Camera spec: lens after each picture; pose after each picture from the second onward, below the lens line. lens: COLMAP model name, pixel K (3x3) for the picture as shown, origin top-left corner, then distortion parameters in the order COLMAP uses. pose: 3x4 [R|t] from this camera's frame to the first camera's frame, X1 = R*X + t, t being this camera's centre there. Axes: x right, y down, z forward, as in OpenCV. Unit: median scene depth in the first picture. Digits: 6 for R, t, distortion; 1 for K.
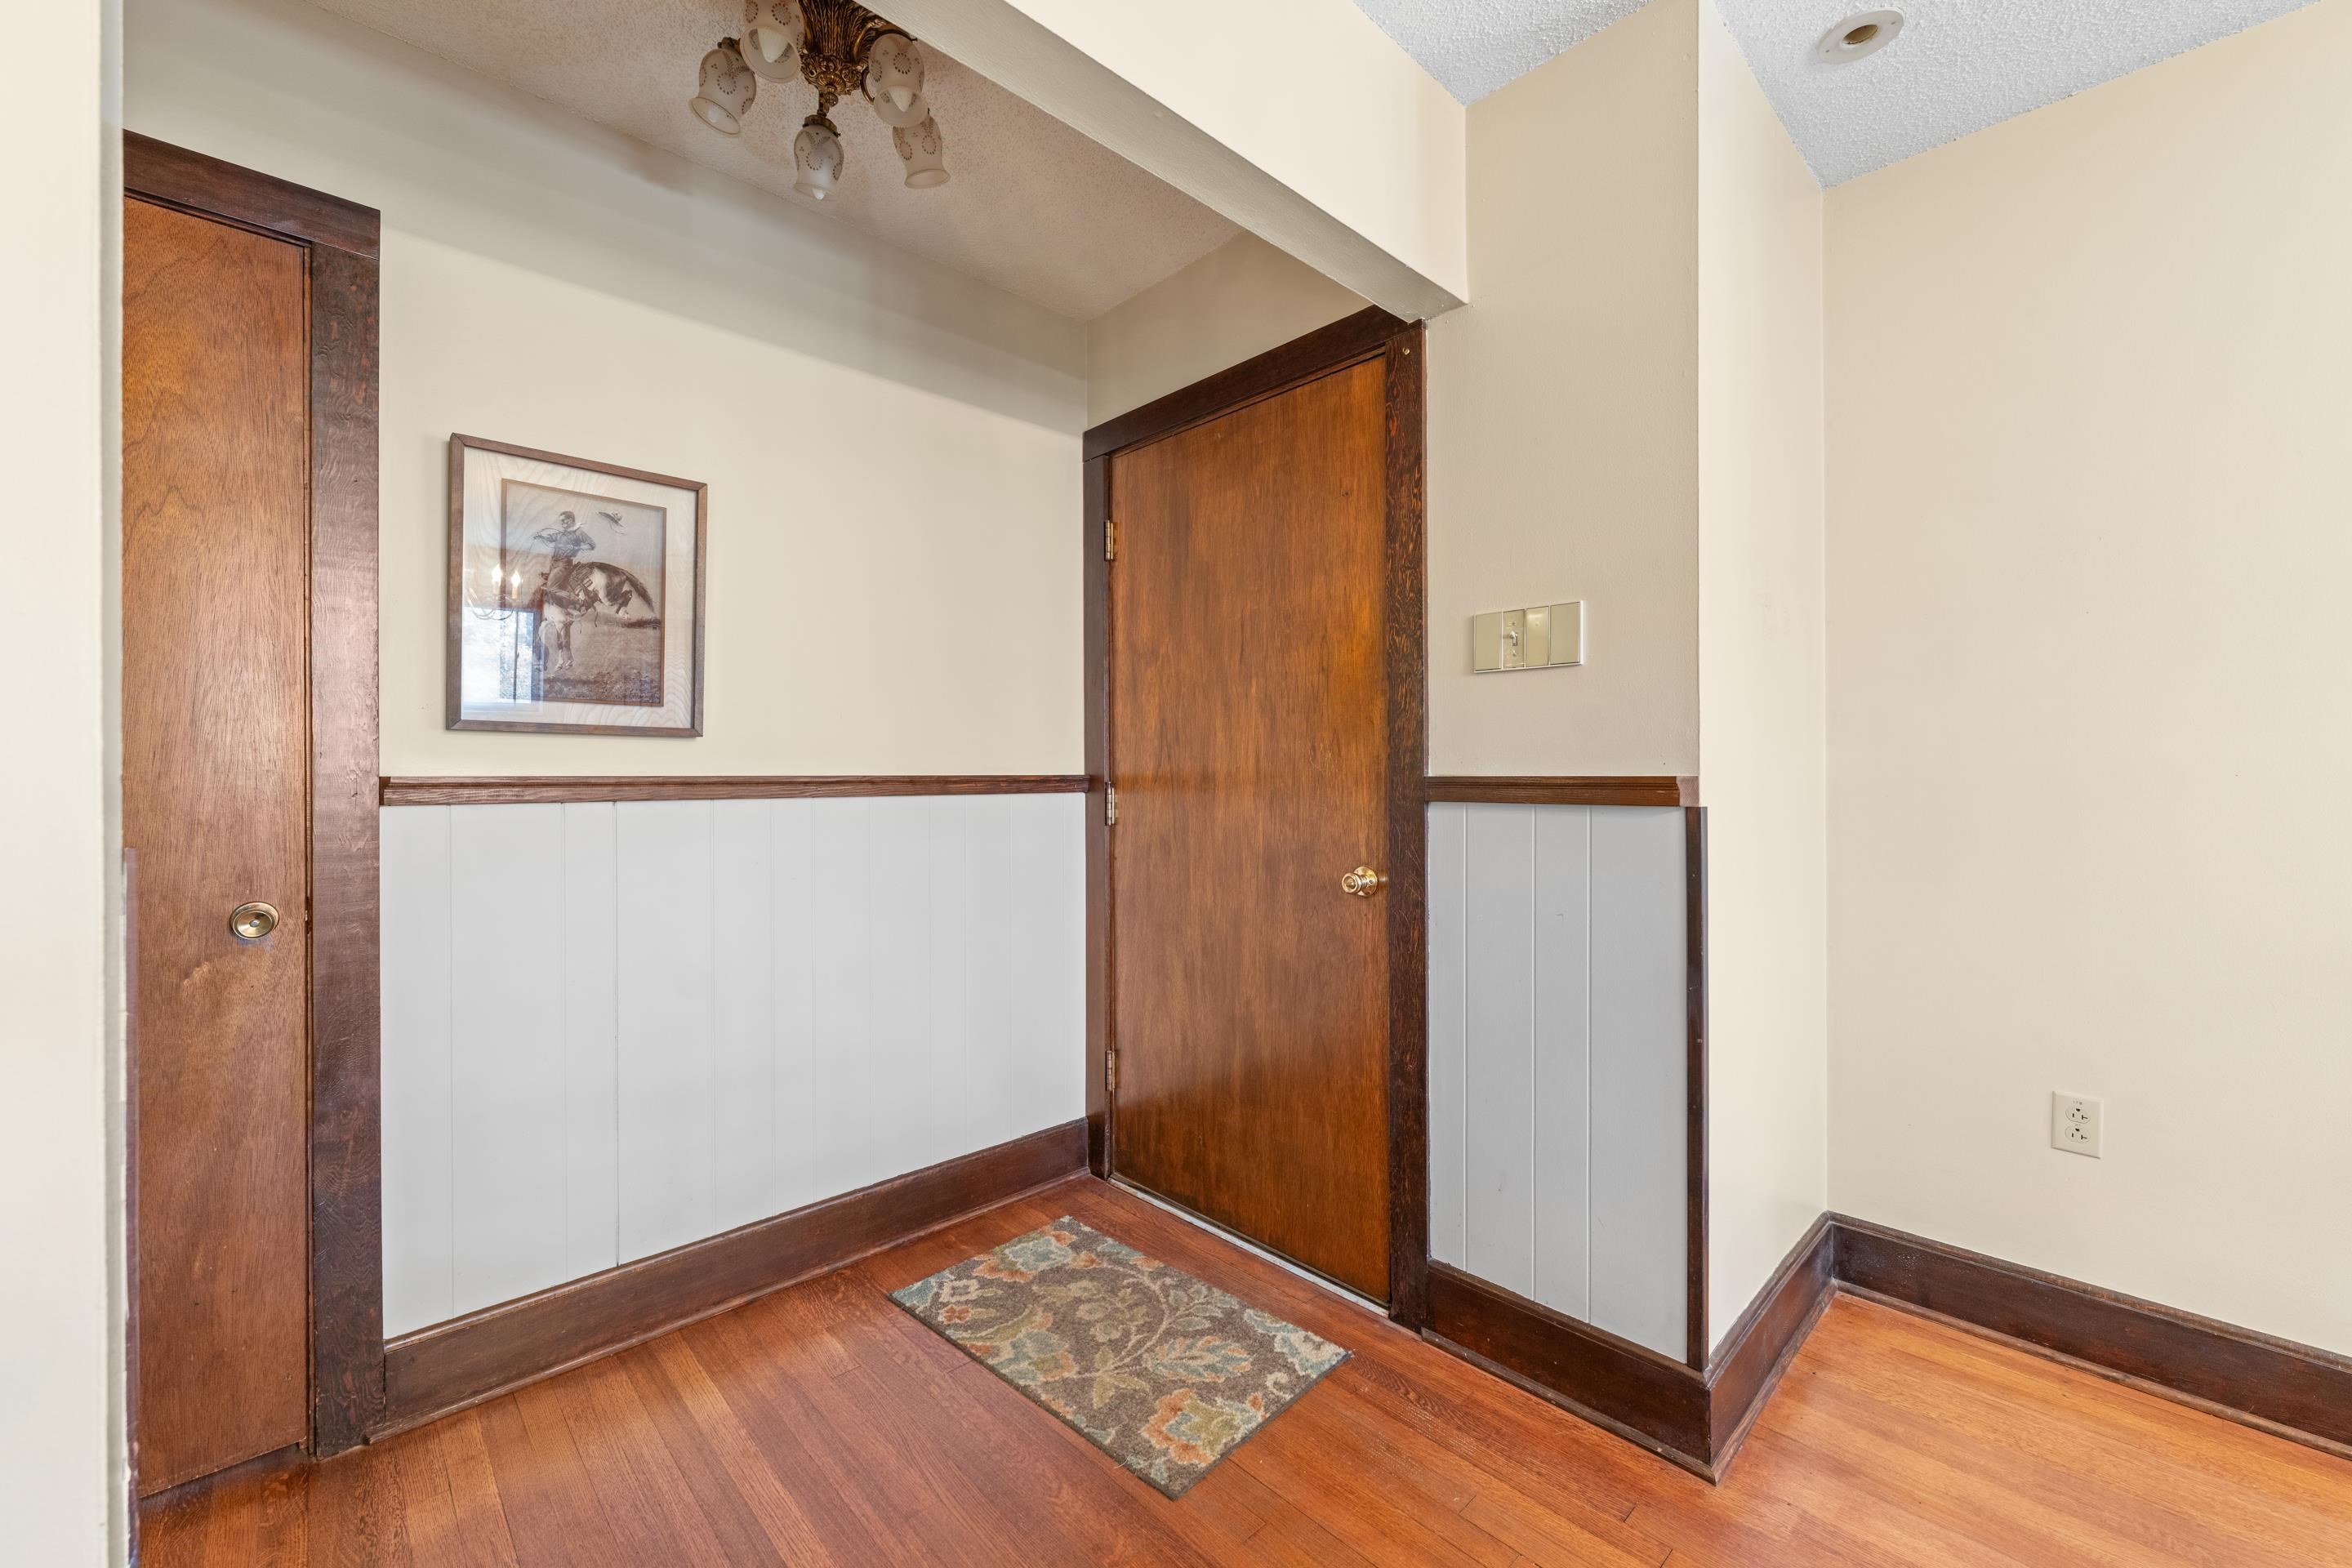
lens RADIAL K [[957.8, 0, 1176.1], [0, 957.8, 784.9], [0, 0, 1]] dist [-0.002558, 0.000698]
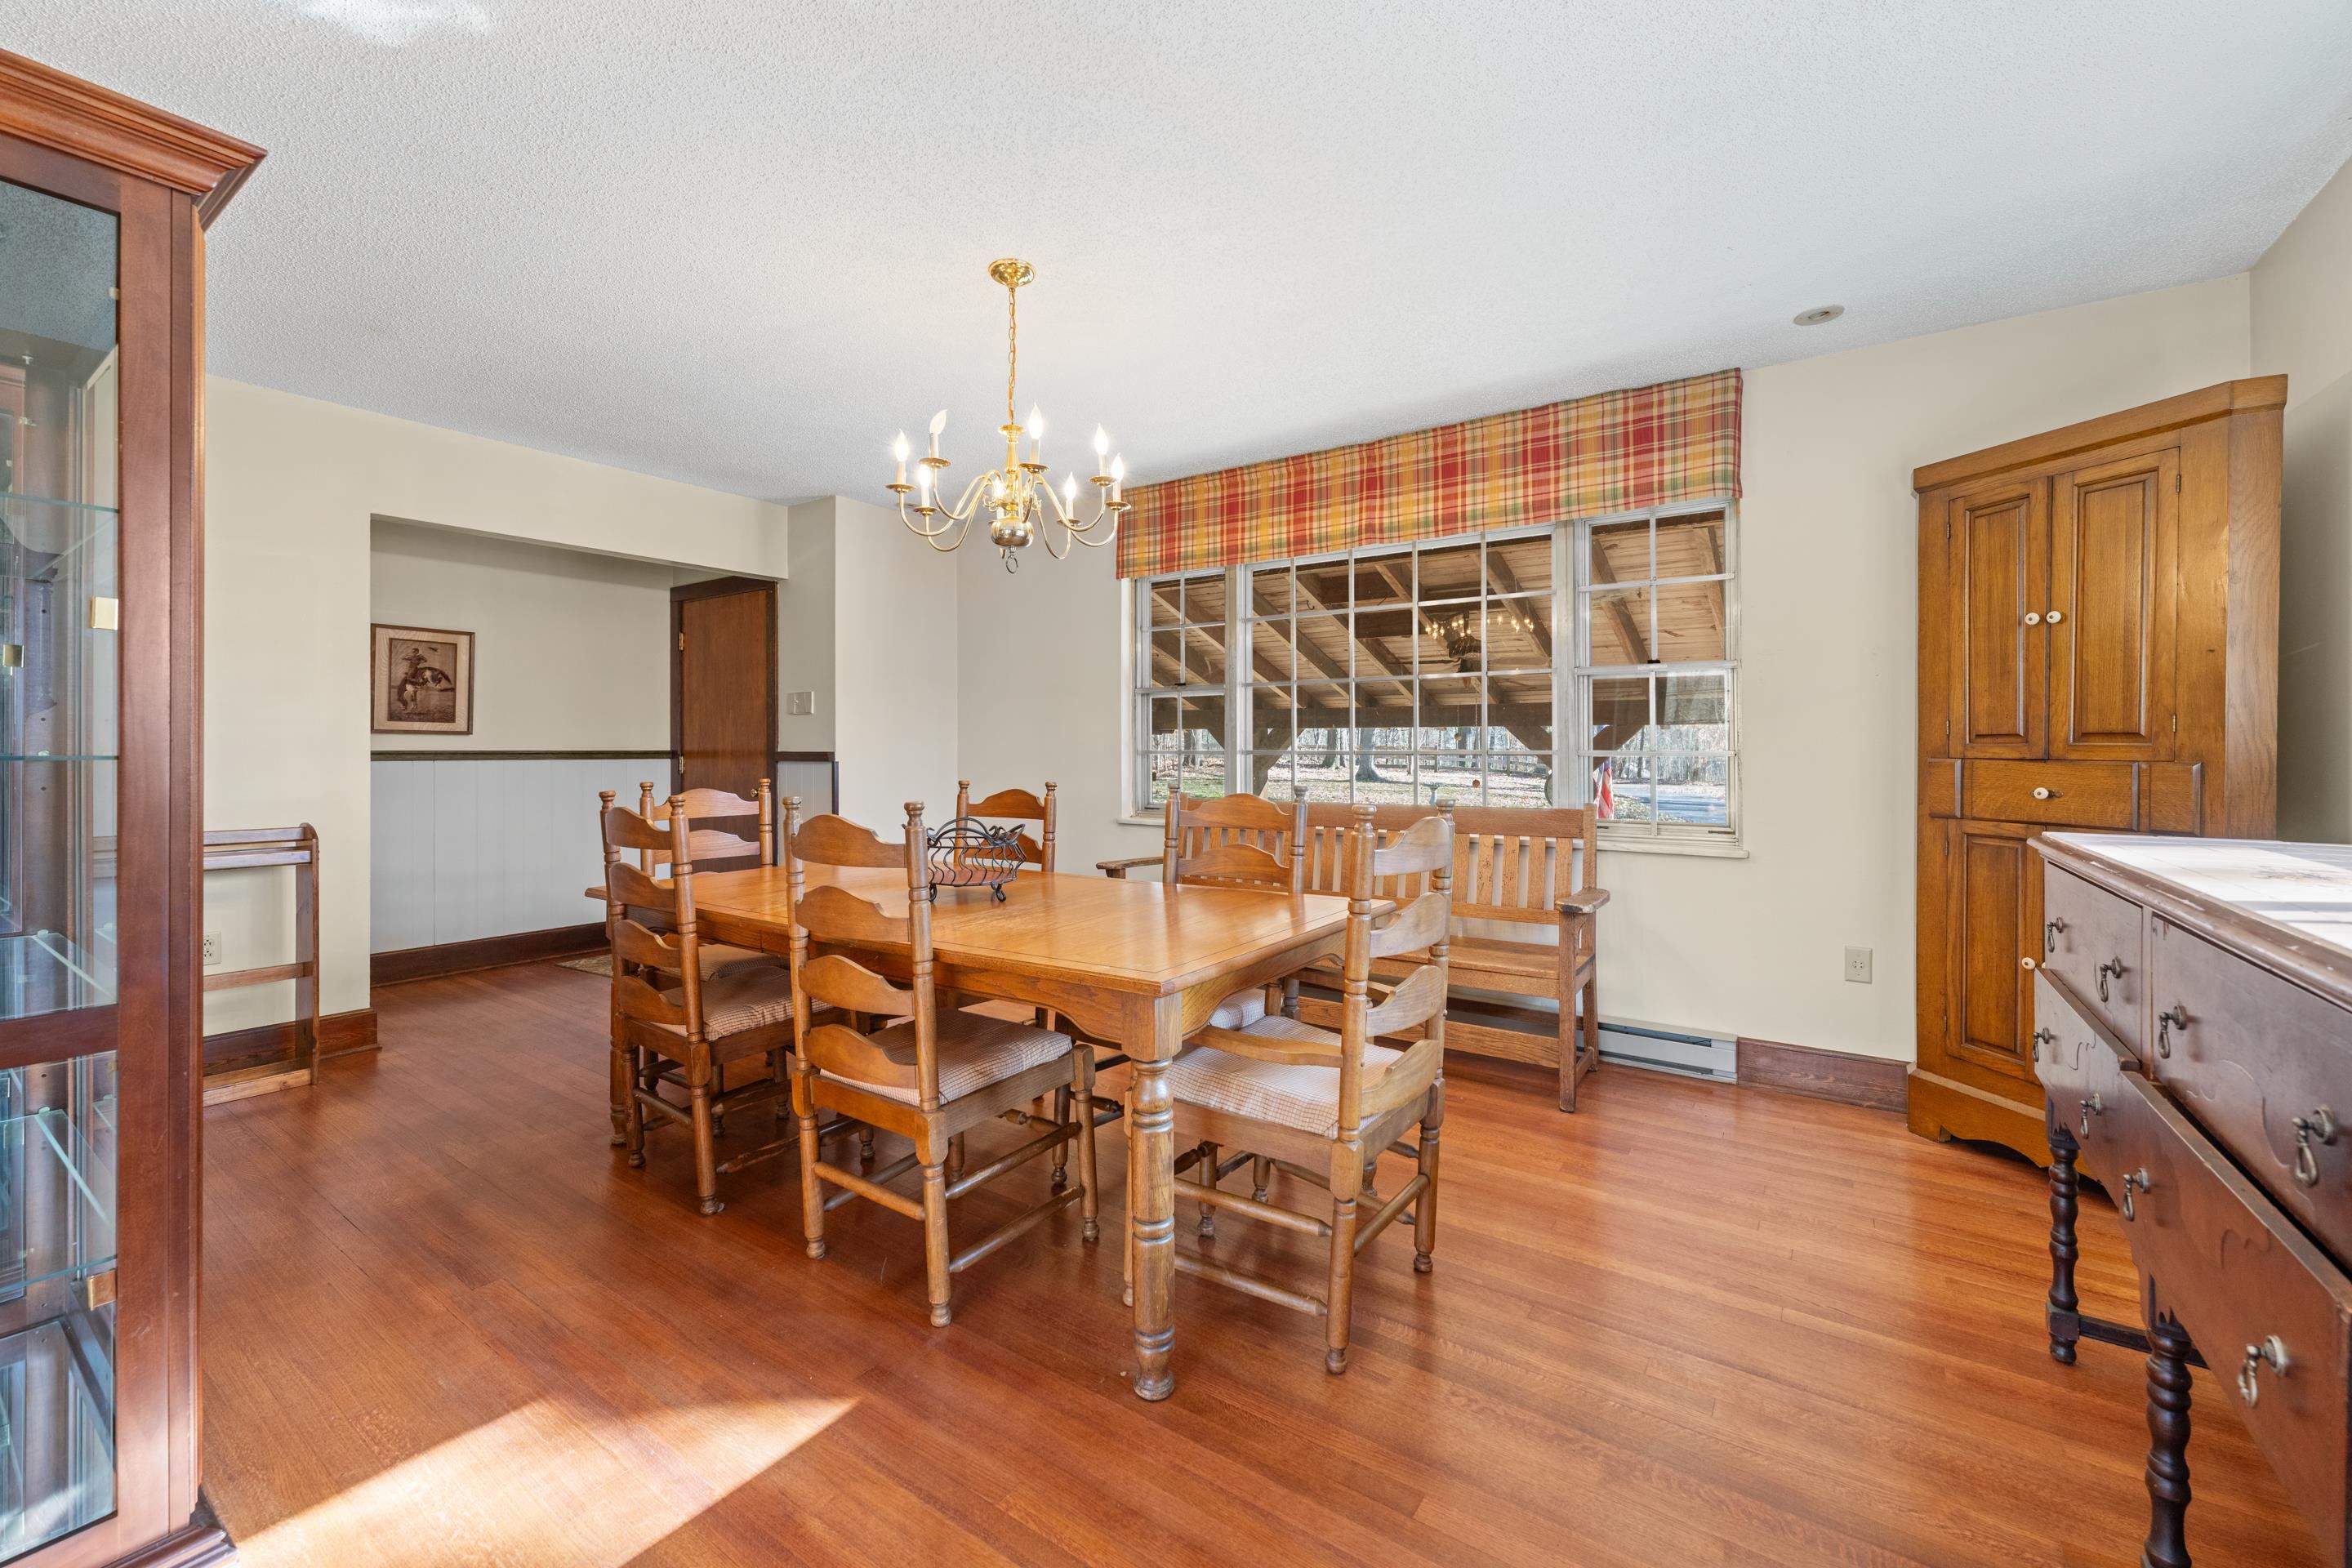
lens RADIAL K [[957.8, 0, 1172.8], [0, 957.8, 761.3], [0, 0, 1]] dist [-0.002558, 0.000698]
pose [[0.979993, 0.002580, 0.199013, 0.803909], [-0.002769, 0.999996, 0.000669, 0.012138], [-0.199010, -0.001207, 0.979997, -1.823583]]
